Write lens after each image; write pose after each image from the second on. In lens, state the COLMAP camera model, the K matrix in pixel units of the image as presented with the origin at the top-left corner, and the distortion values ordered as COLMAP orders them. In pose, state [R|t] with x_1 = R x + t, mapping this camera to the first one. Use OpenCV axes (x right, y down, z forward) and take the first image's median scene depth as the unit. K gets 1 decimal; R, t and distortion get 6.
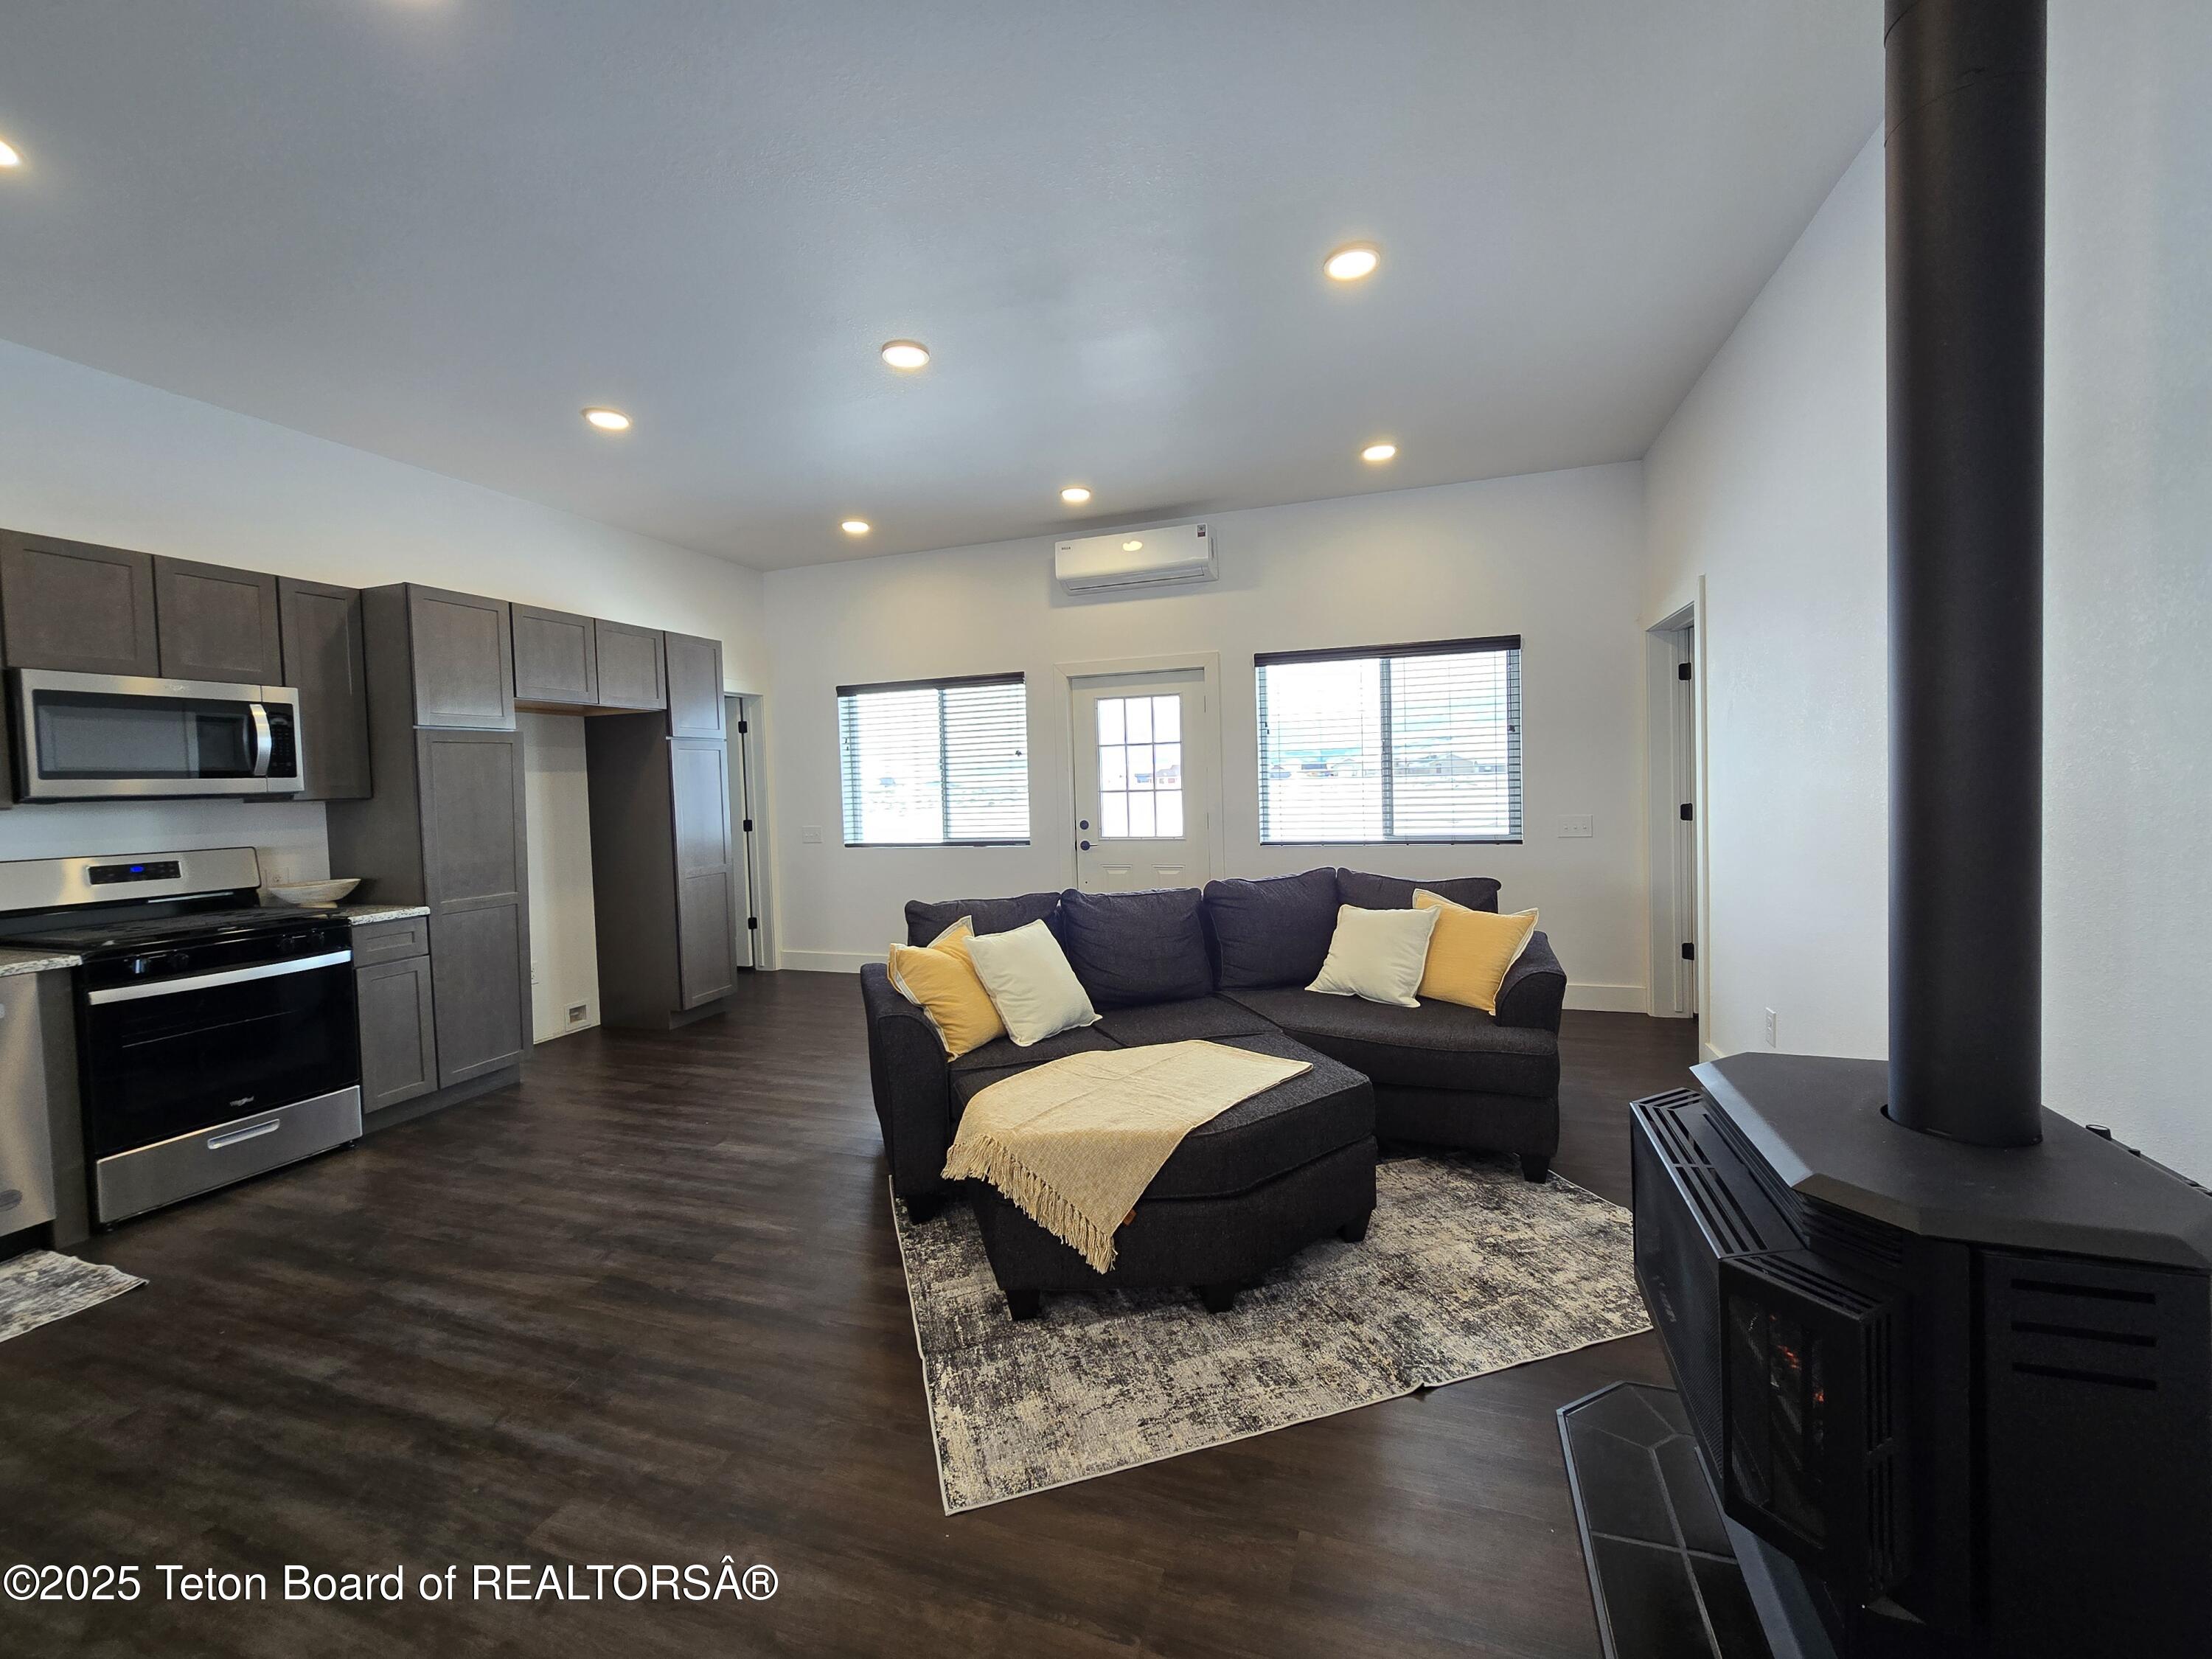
lens RADIAL K [[908.5, 0, 1091.0], [0, 908.5, 817.9], [0, 0, 1]] dist [-0.000137, -0.001344]
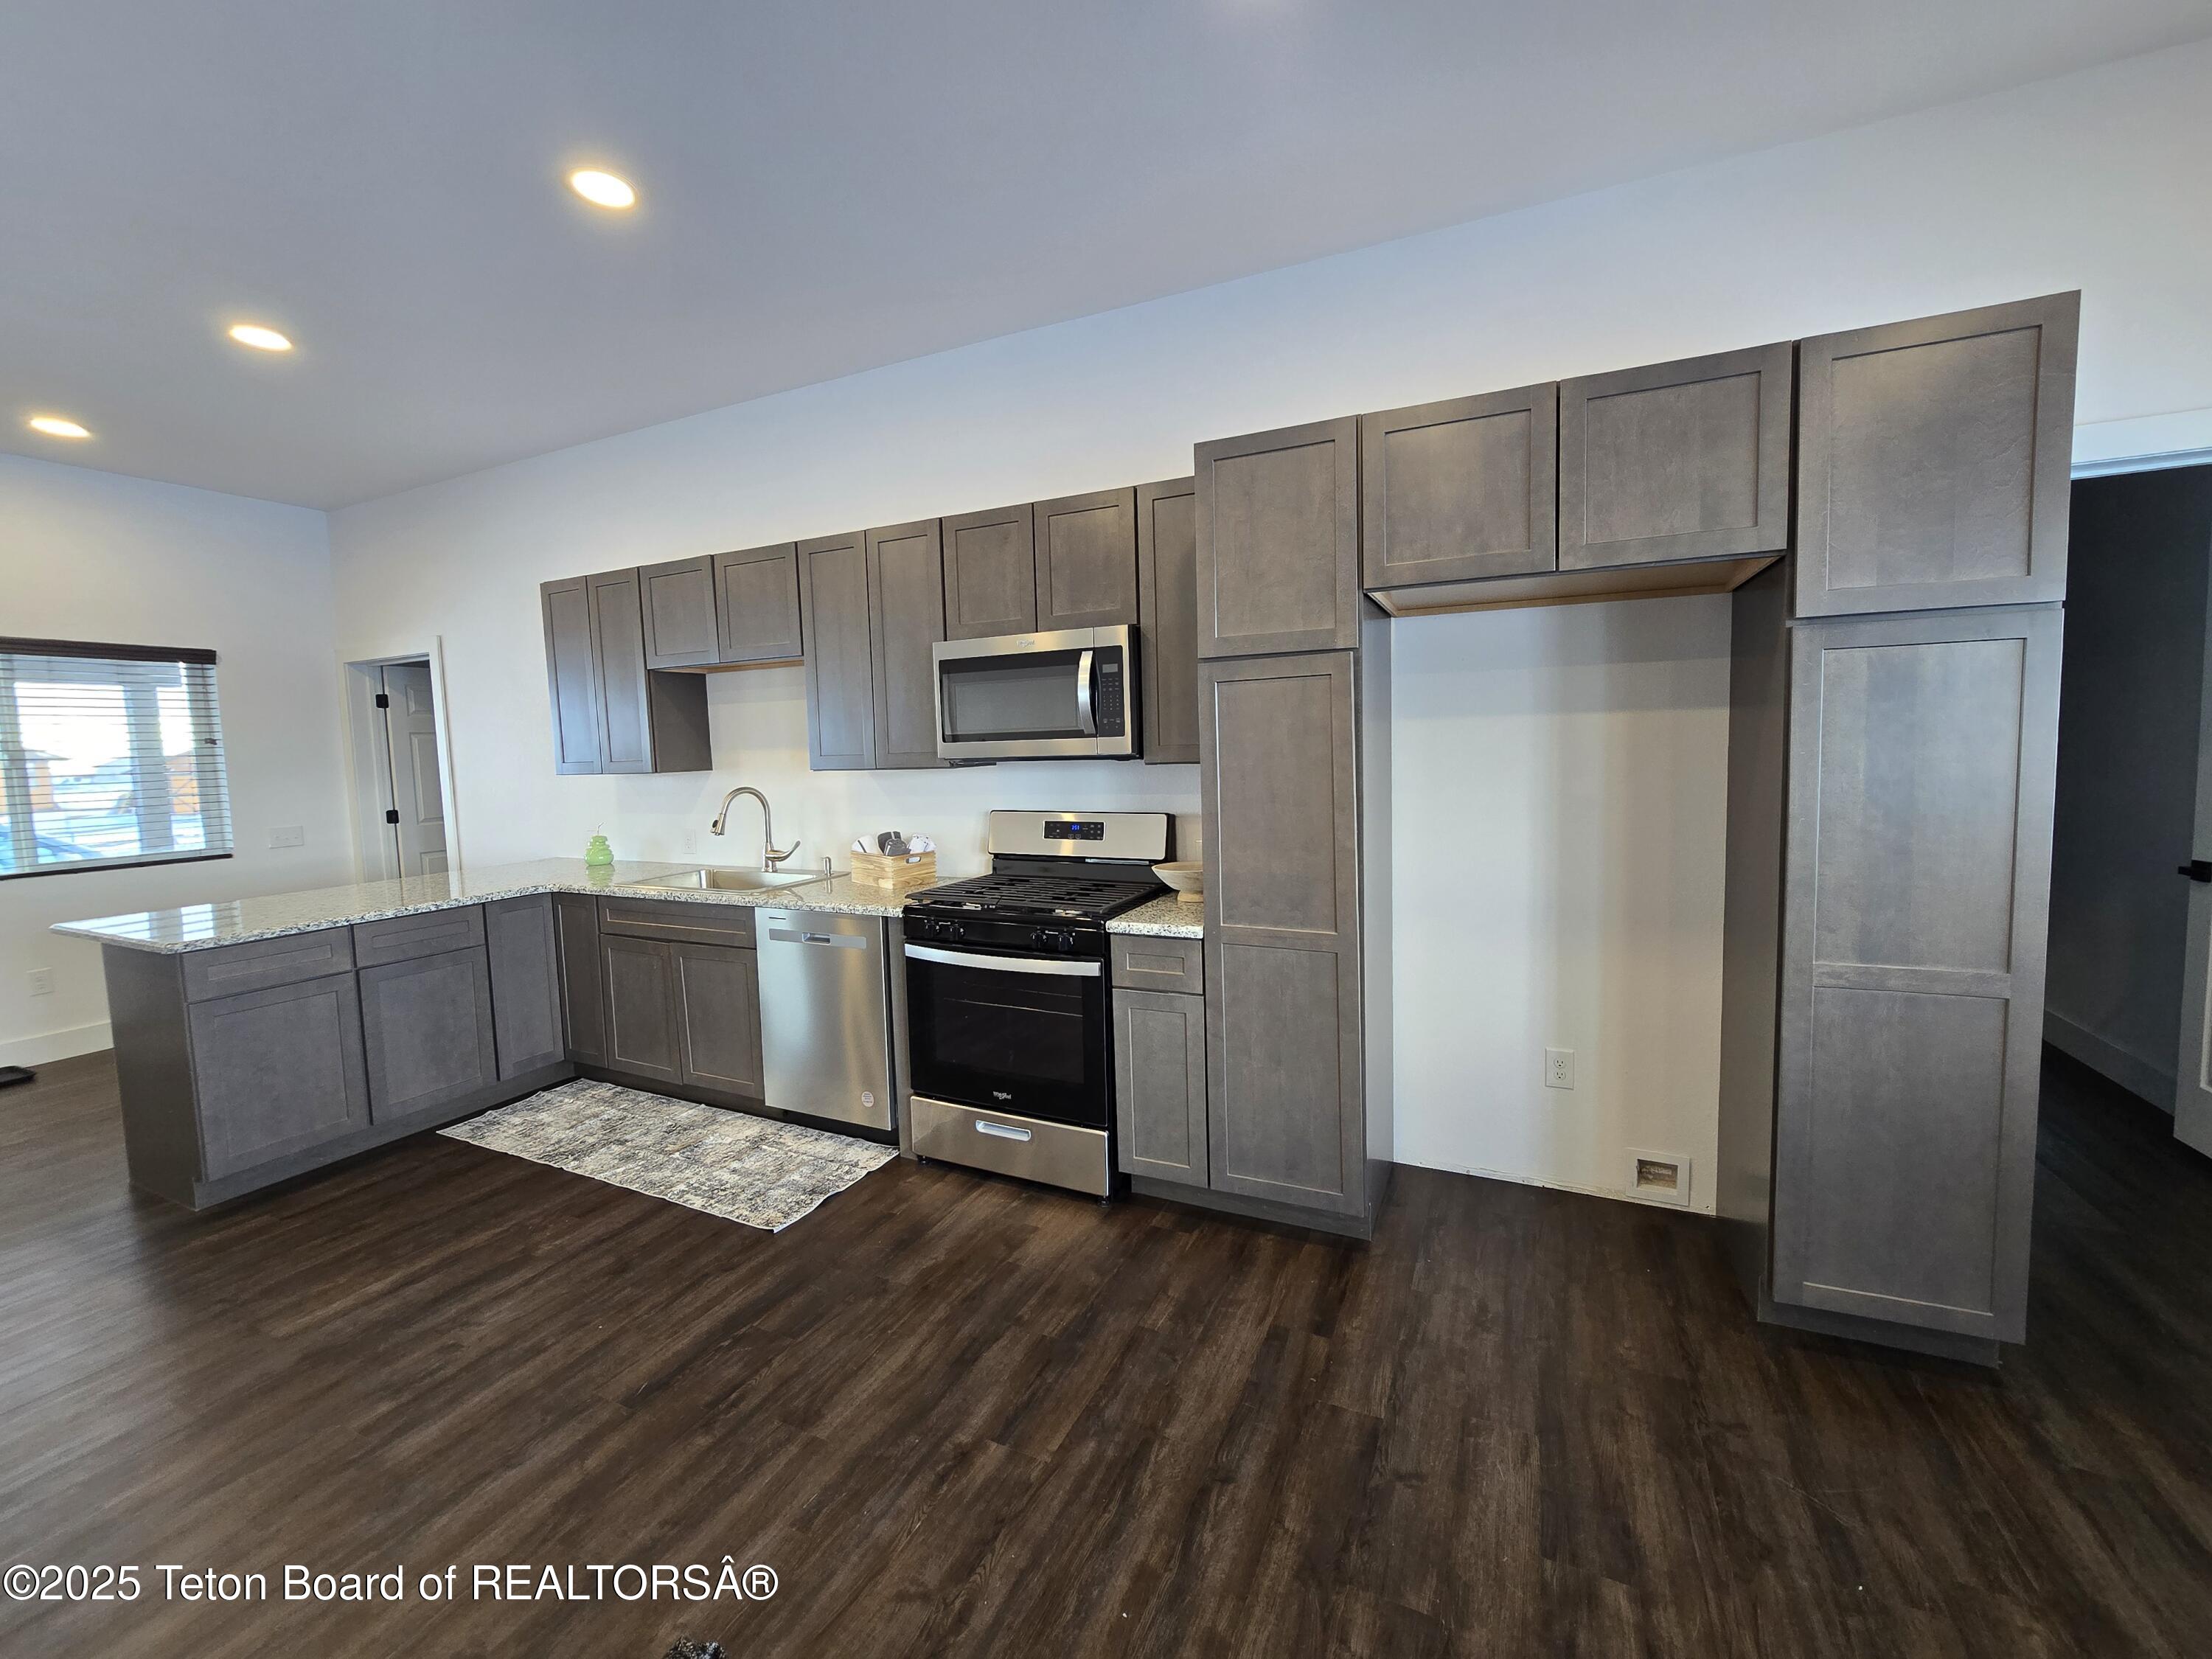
lens RADIAL K [[908.5, 0, 1100.4], [0, 908.5, 812.2], [0, 0, 1]] dist [-0.000137, -0.001344]
pose [[-0.095540, 0.115700, -0.988679, -0.061376], [-0.007442, 0.993111, 0.116938, -0.072624], [0.995398, 0.018530, -0.094021, 1.058093]]
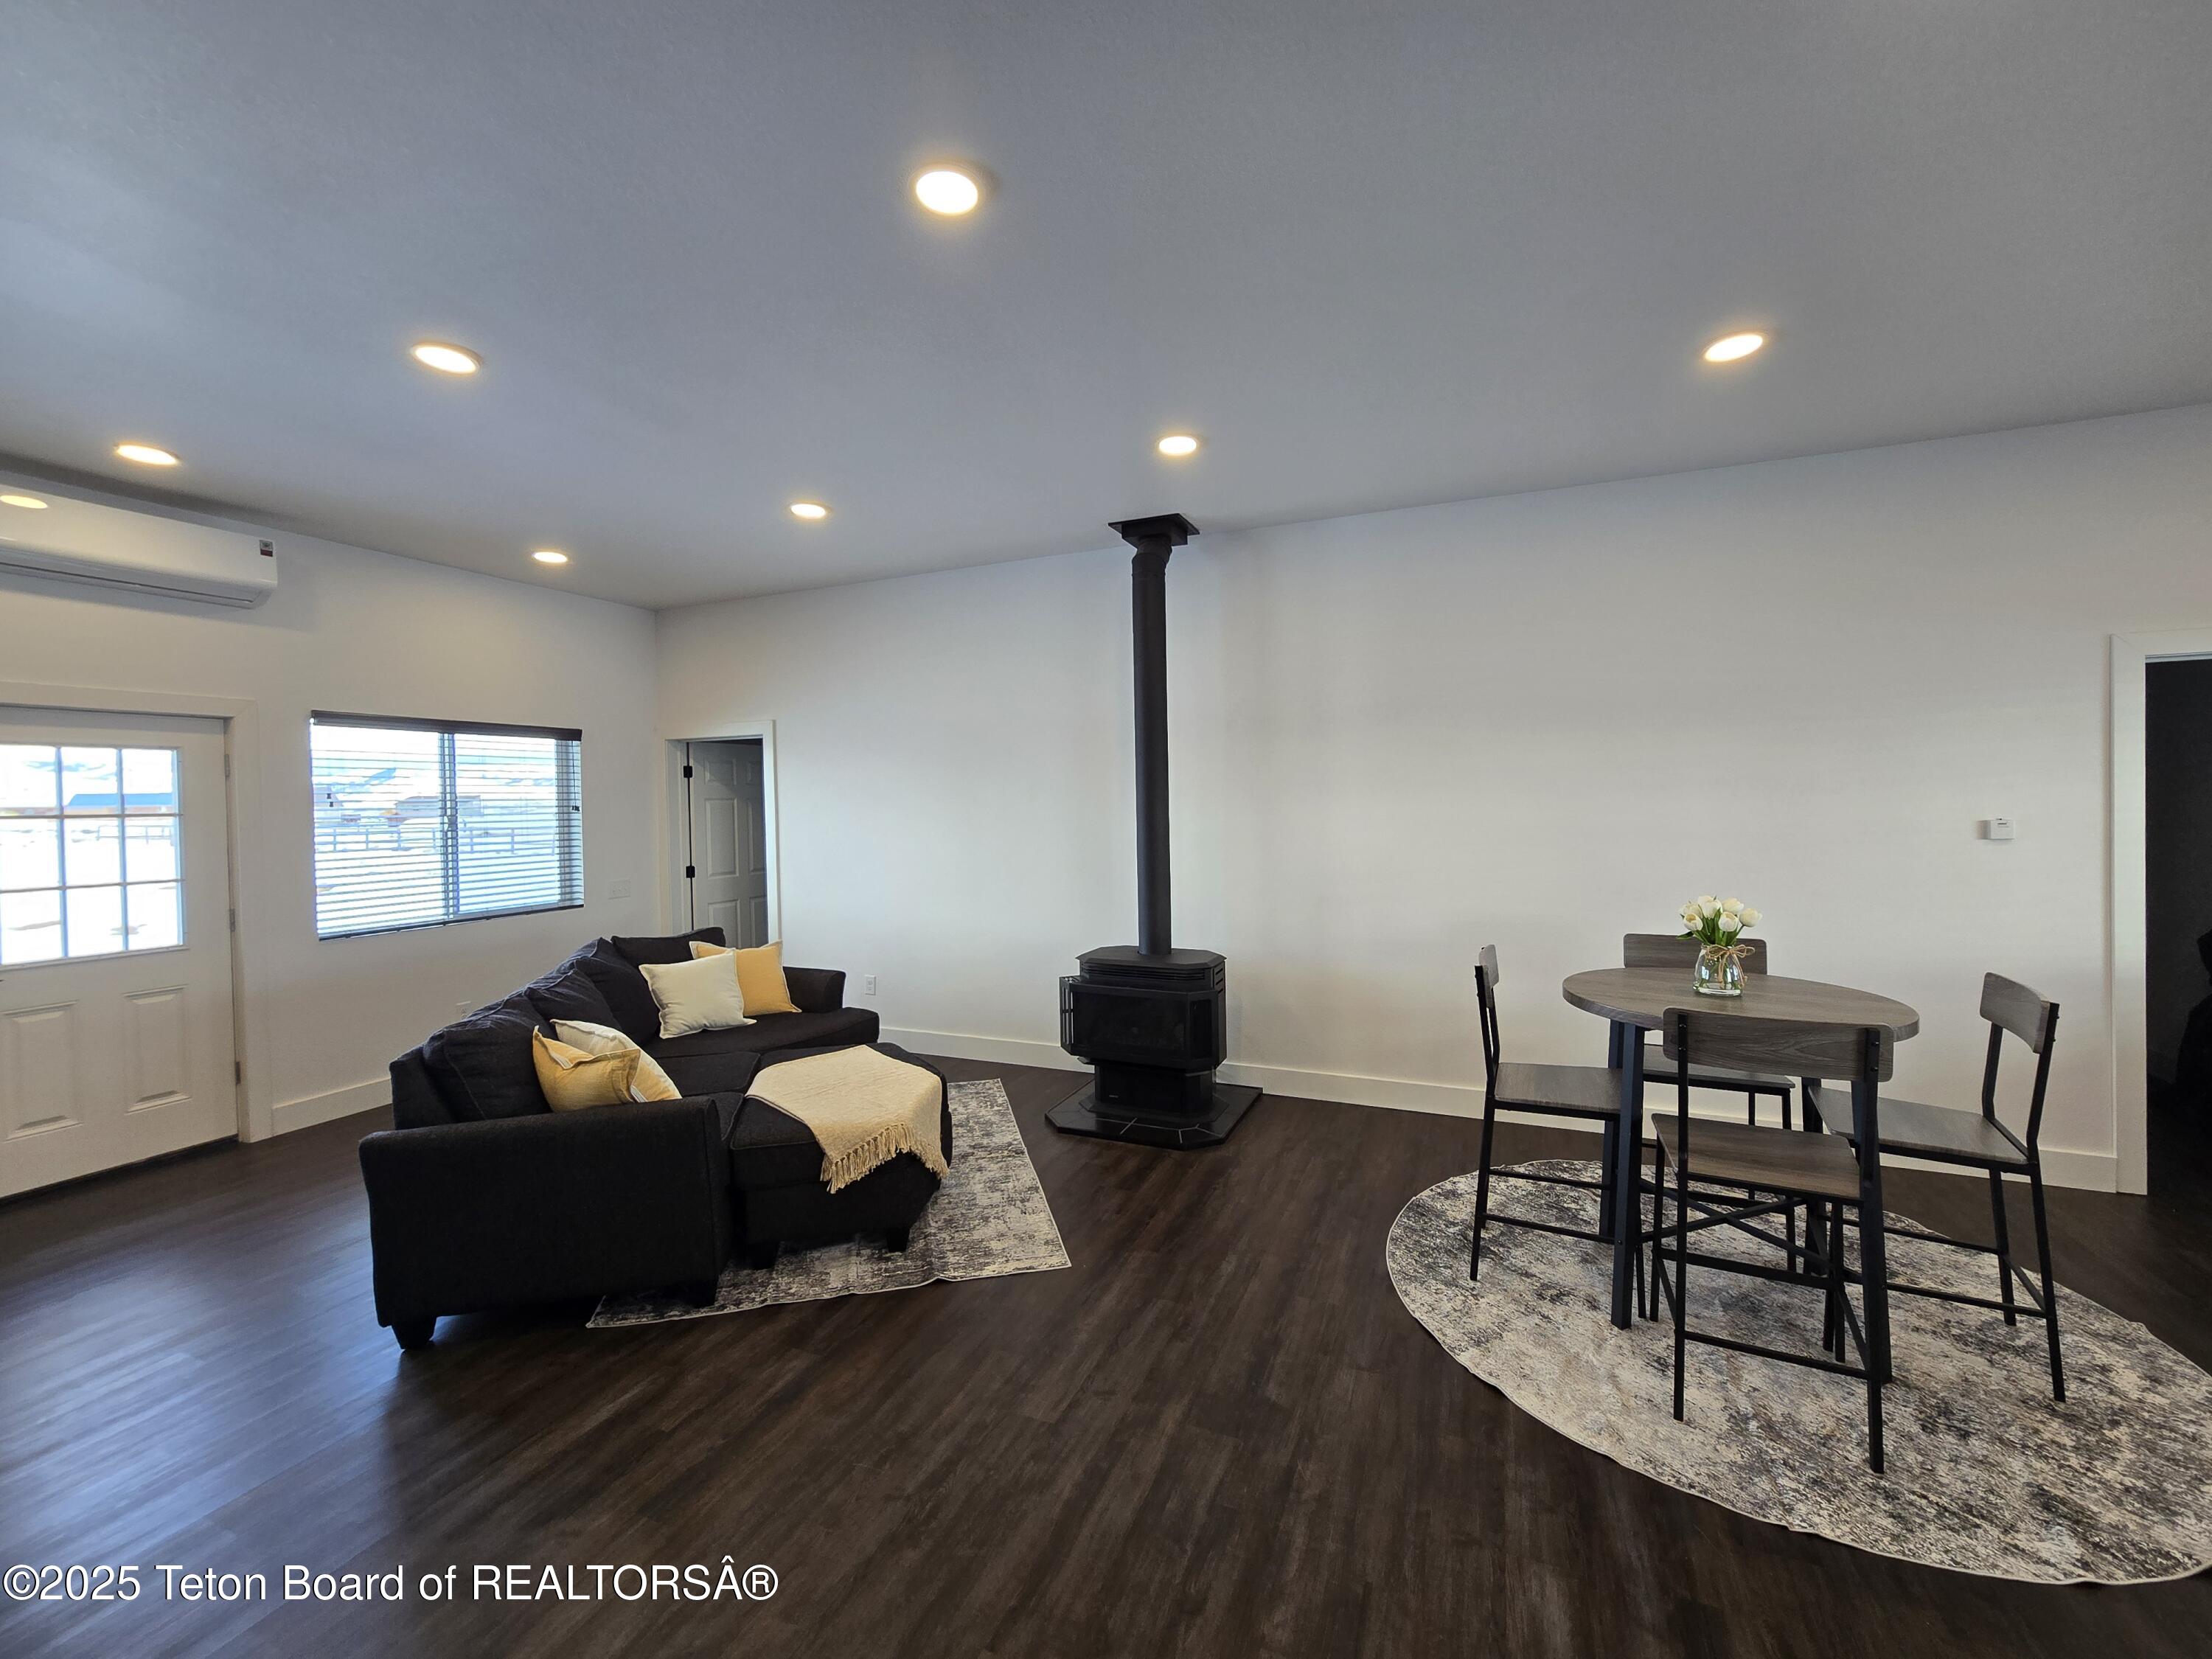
lens RADIAL K [[908.5, 0, 1111.0], [0, 908.5, 821.7], [0, 0, 1]] dist [-0.000137, -0.001344]
pose [[0.051634, 0.005380, 0.998652, -0.954691], [0.052997, 0.998562, -0.008120, -0.052370], [-0.997259, 0.053345, 0.051275, 0.372397]]
